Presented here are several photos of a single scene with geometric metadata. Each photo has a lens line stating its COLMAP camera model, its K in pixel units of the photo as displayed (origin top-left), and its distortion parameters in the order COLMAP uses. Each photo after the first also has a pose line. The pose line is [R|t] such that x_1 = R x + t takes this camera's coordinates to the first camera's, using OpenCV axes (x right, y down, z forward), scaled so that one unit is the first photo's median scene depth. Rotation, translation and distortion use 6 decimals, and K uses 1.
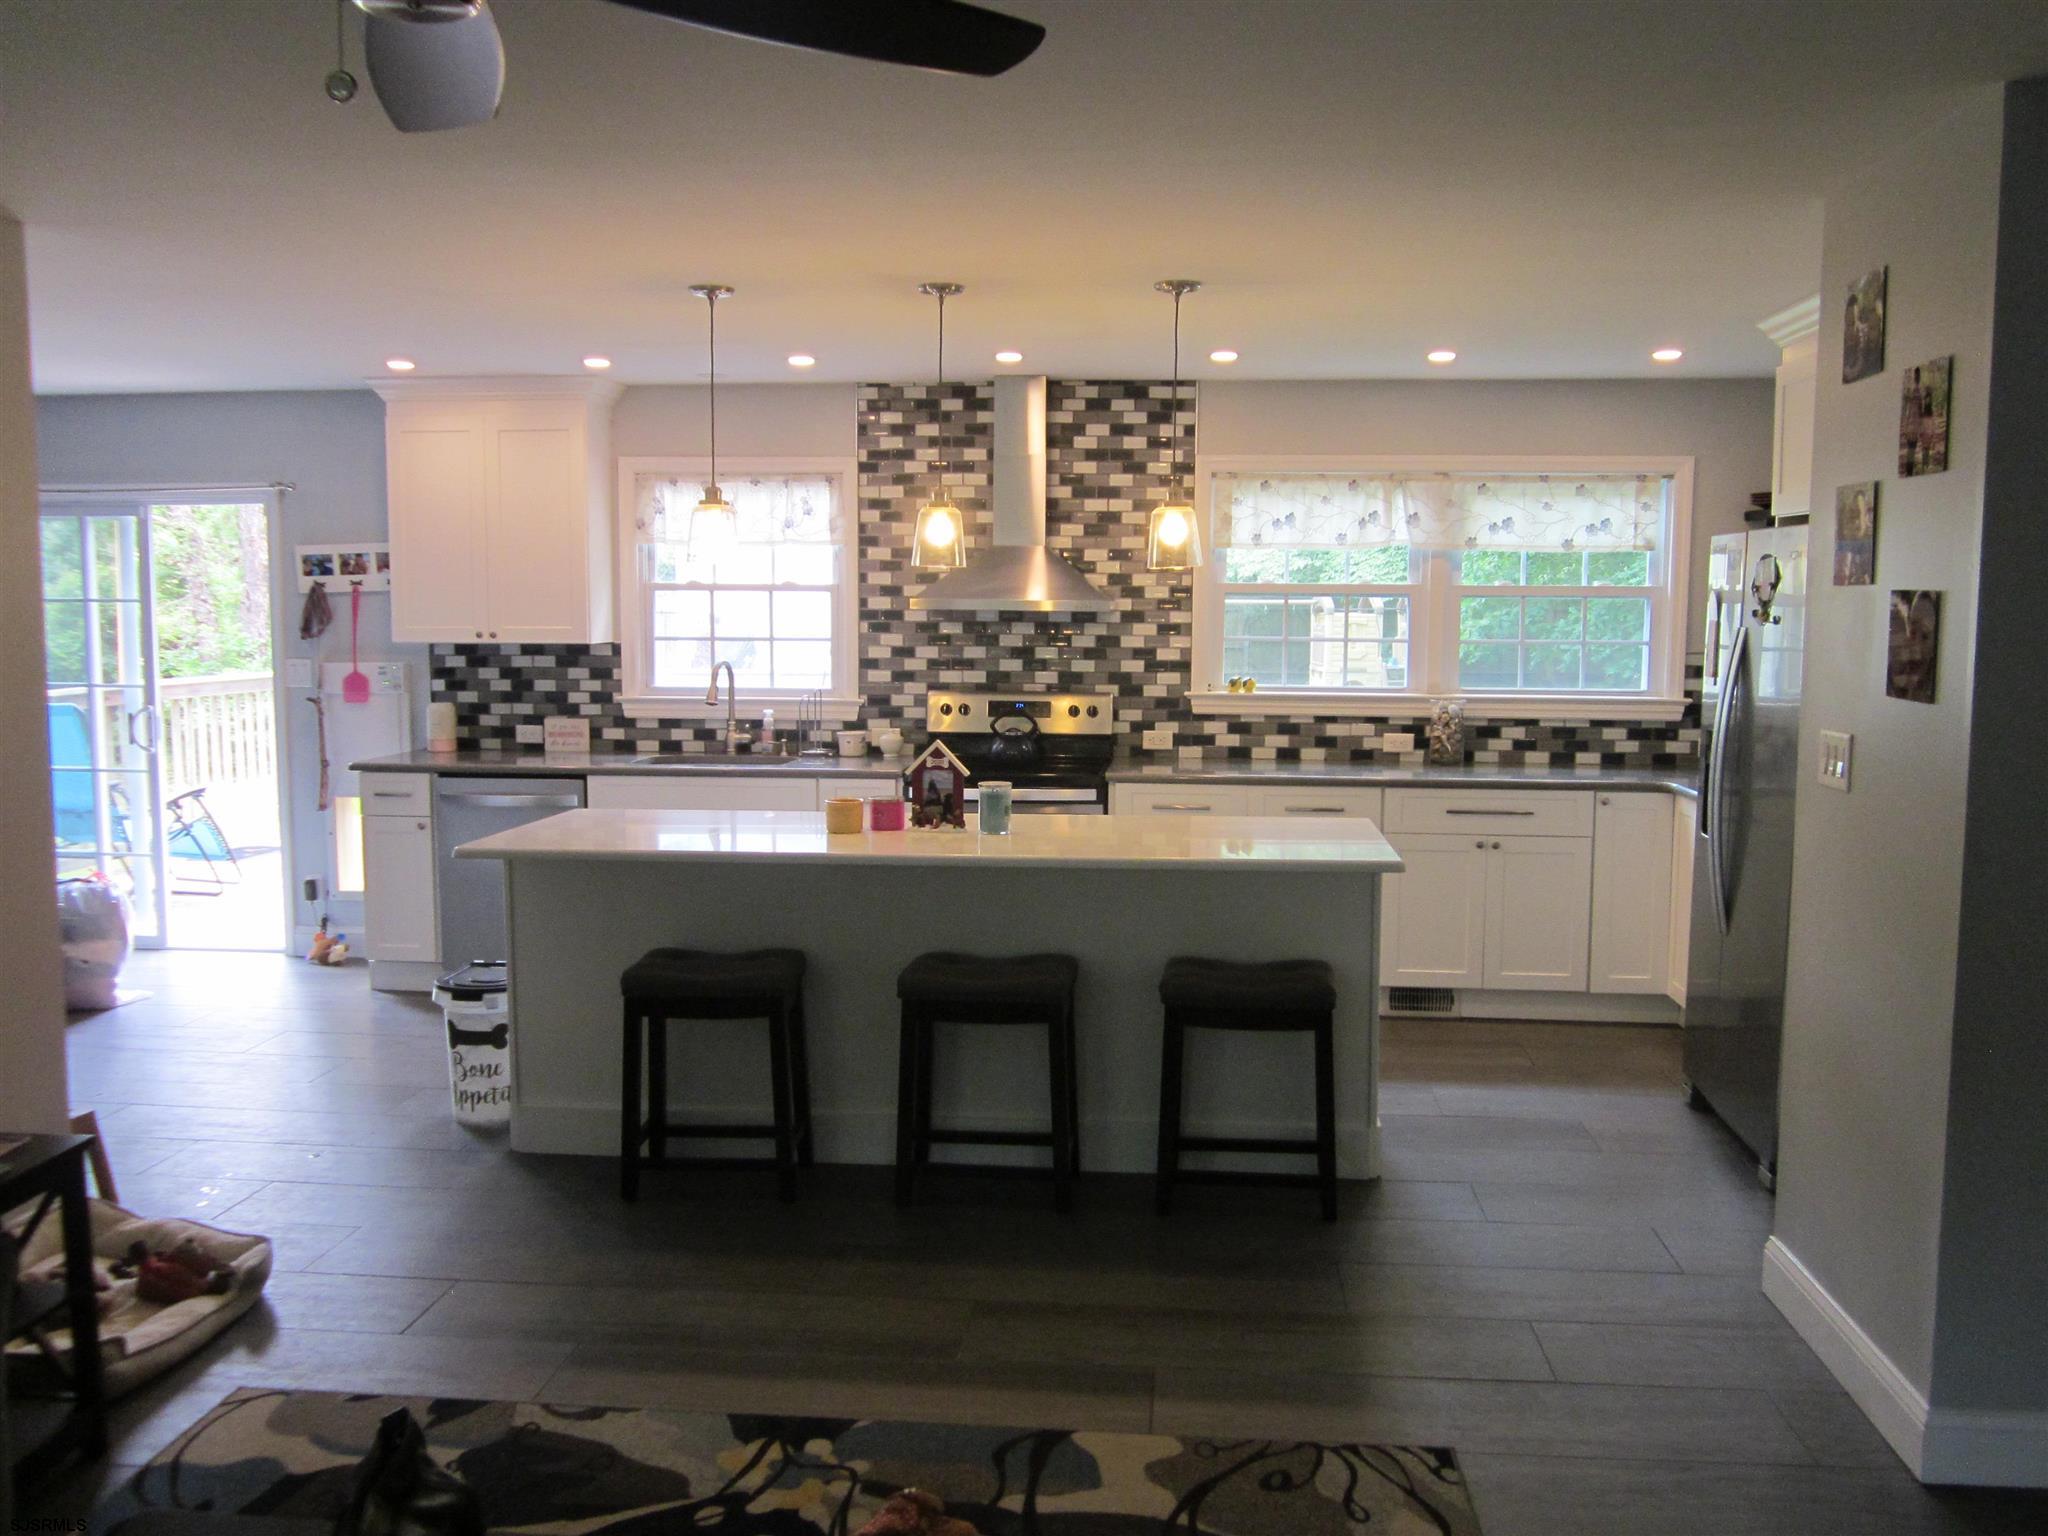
lens RADIAL K [[1718.6, 0, 1024.0], [0, 1718.6, 768.0], [0, 0, 1]] dist [-0.037689, -0.000690]
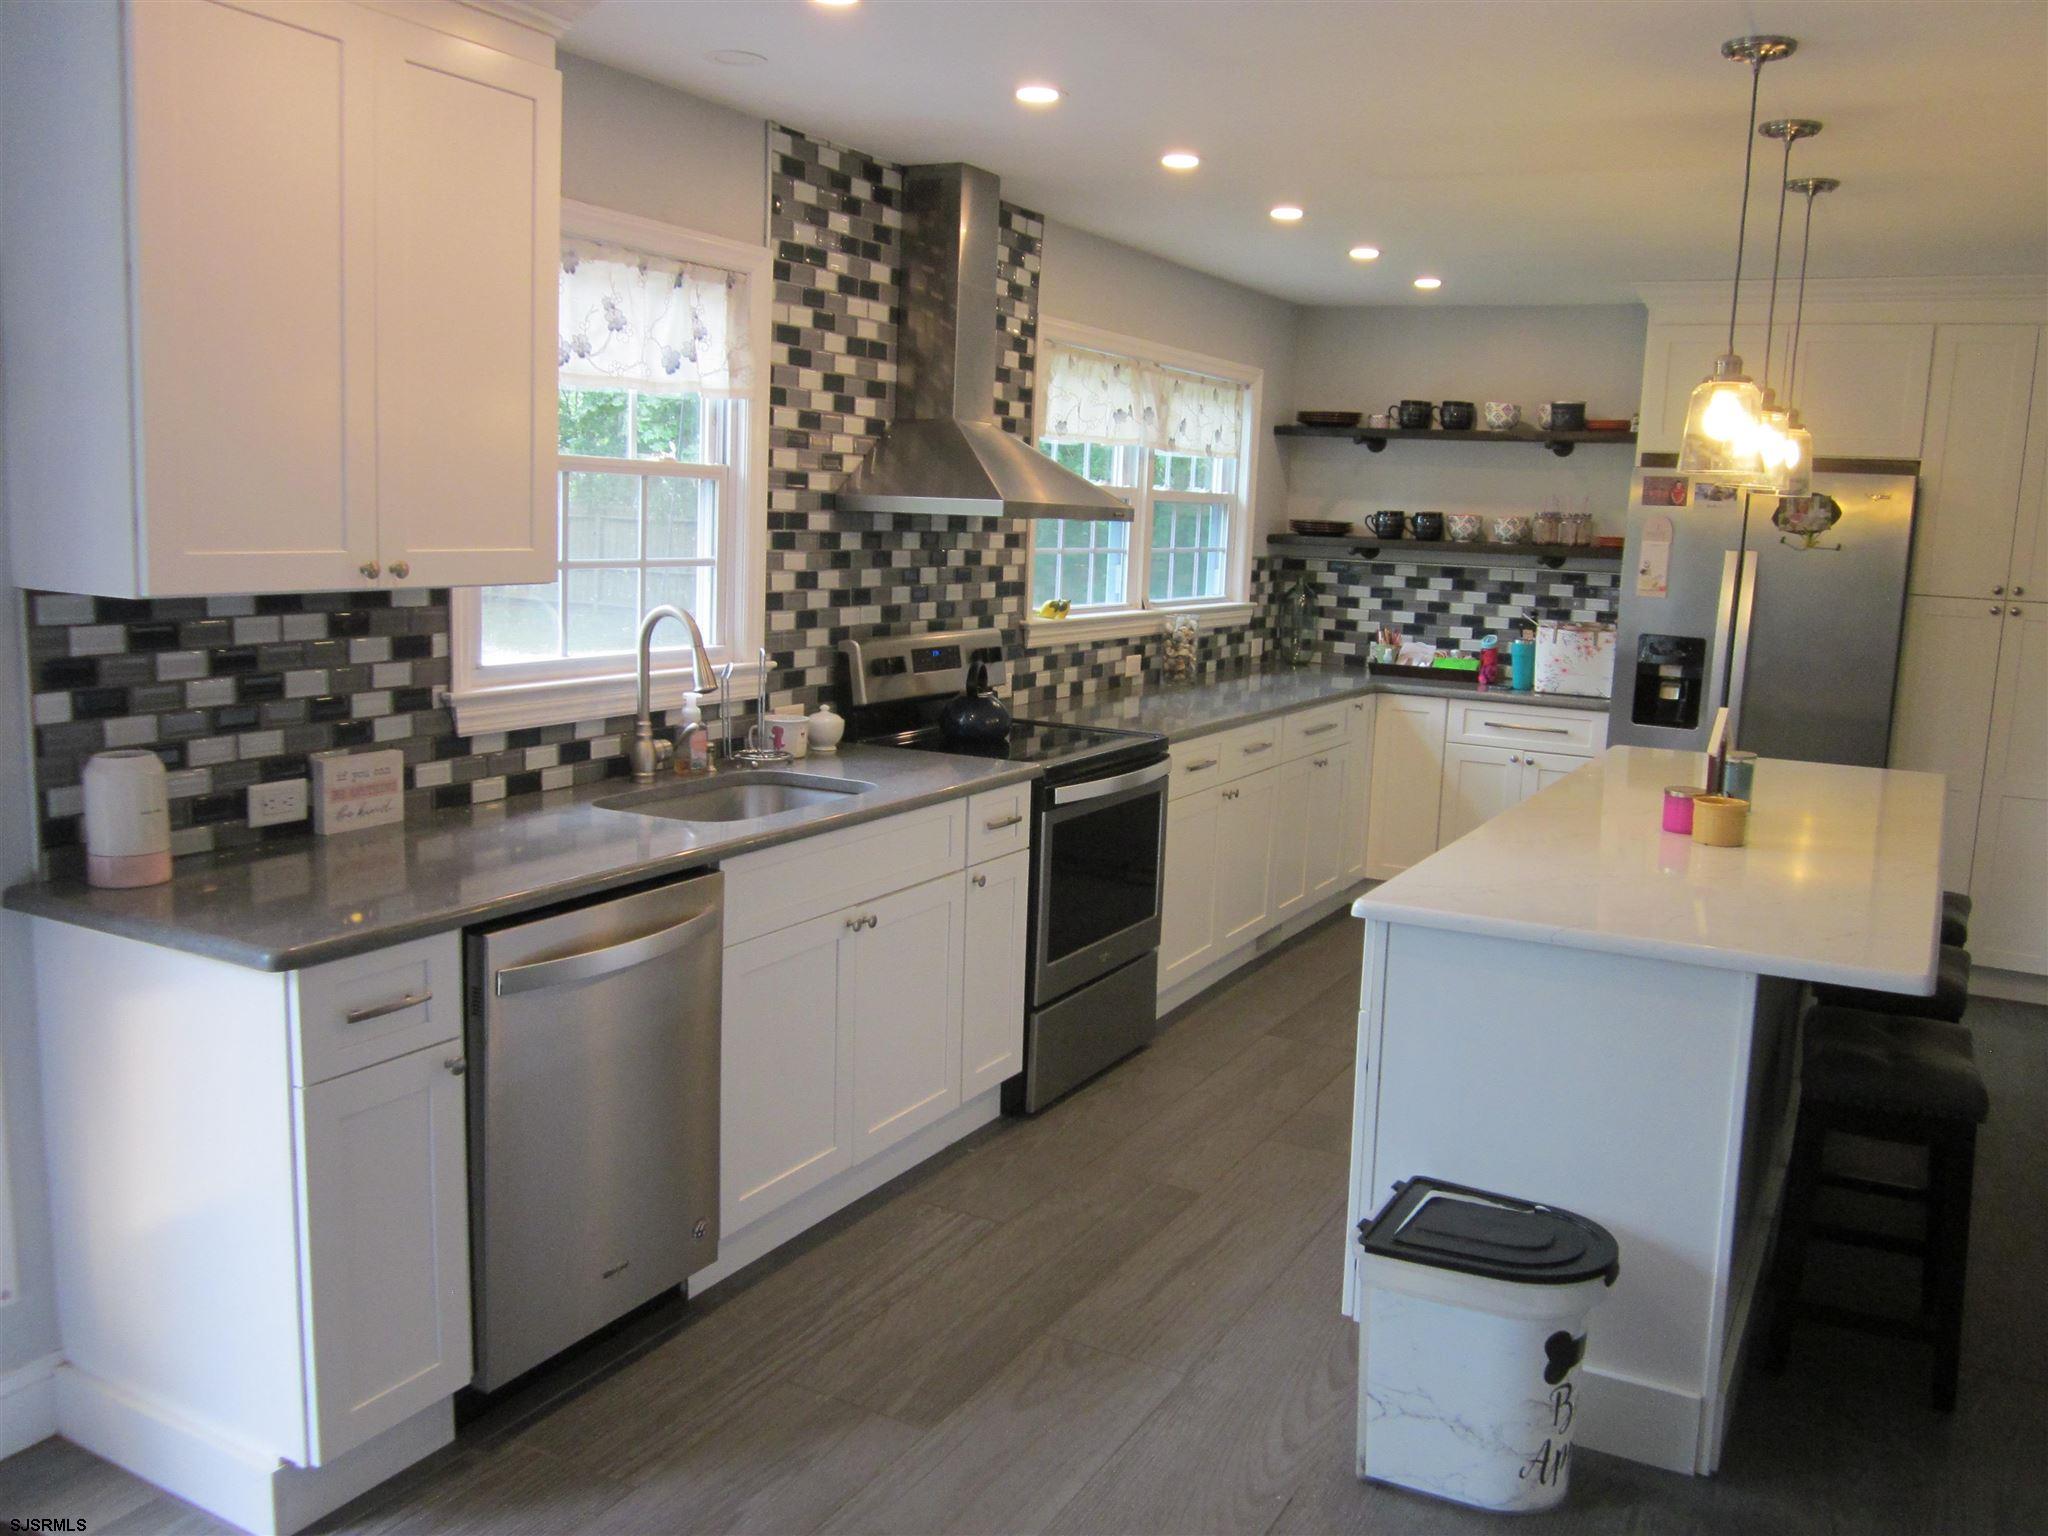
lens RADIAL K [[1718.6, 0, 1024.0], [0, 1718.6, 768.0], [0, 0, 1]] dist [-0.037689, -0.000690]
pose [[0.383596, -0.131234, 0.914129, -0.619719], [0.049929, 0.991351, 0.121369, -0.072100], [-0.922150, -0.000915, 0.386831, 0.691105]]
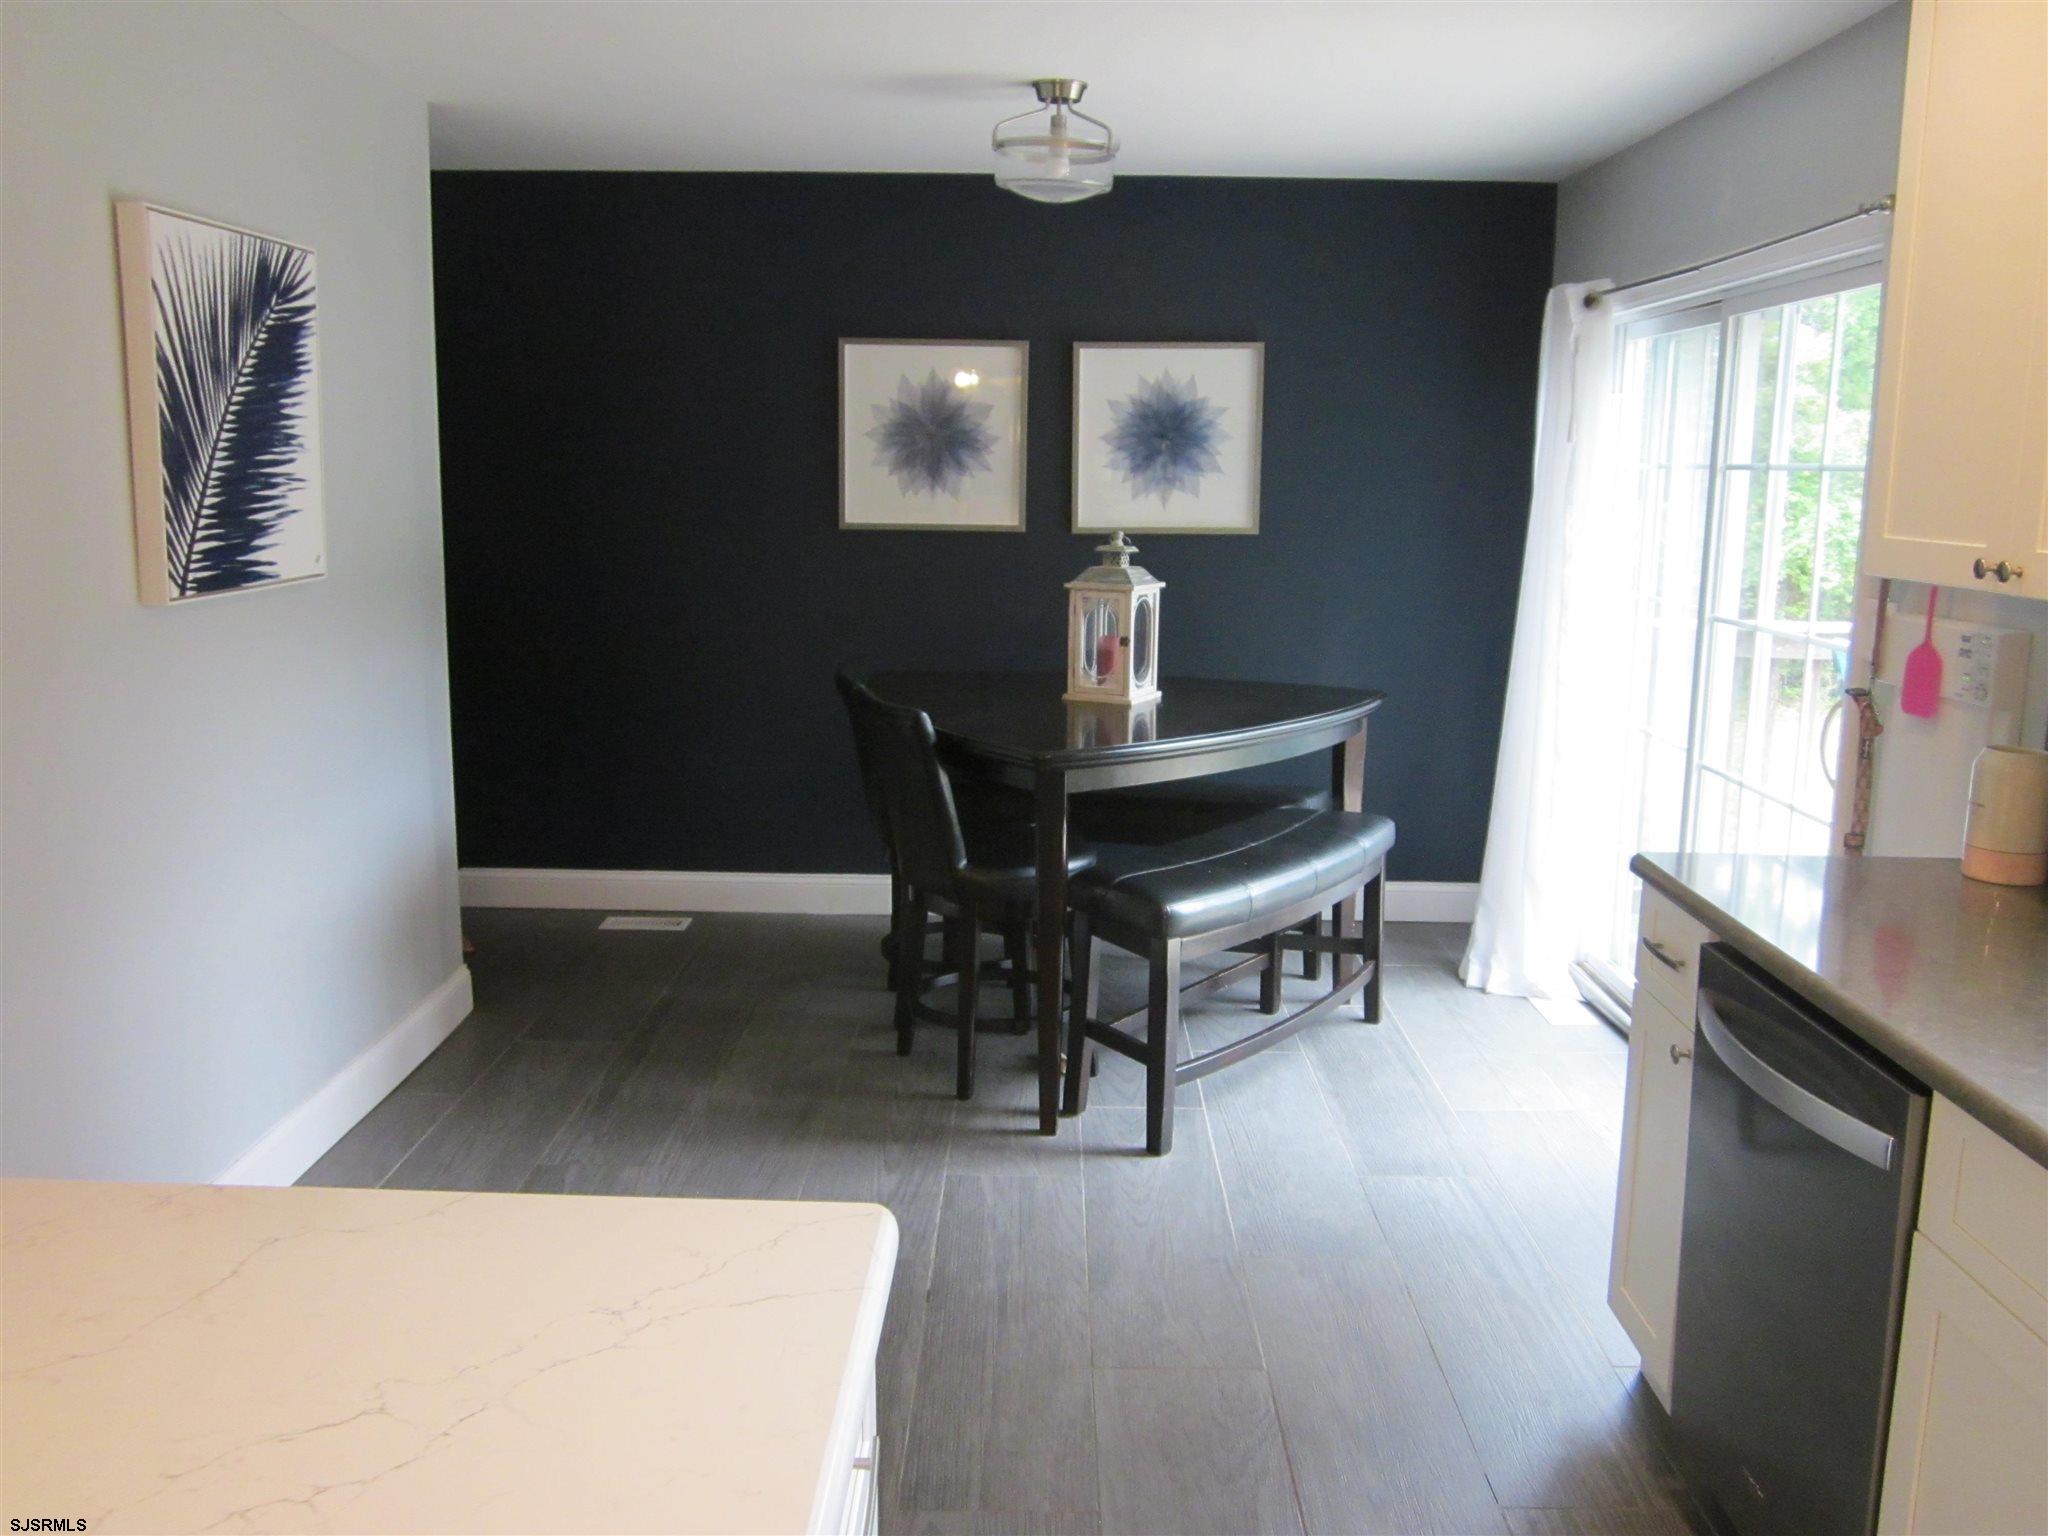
lens RADIAL K [[1673.4, 0, 1020.5], [0, 1673.4, 736.6], [0, 0, 1]] dist [-0.038787, -0.002835]
pose [[0.077008, 0.160099, -0.984093, -0.009341], [-0.113392, 0.982026, 0.150889, -0.071807], [0.990561, 0.099969, 0.093778, 0.771691]]
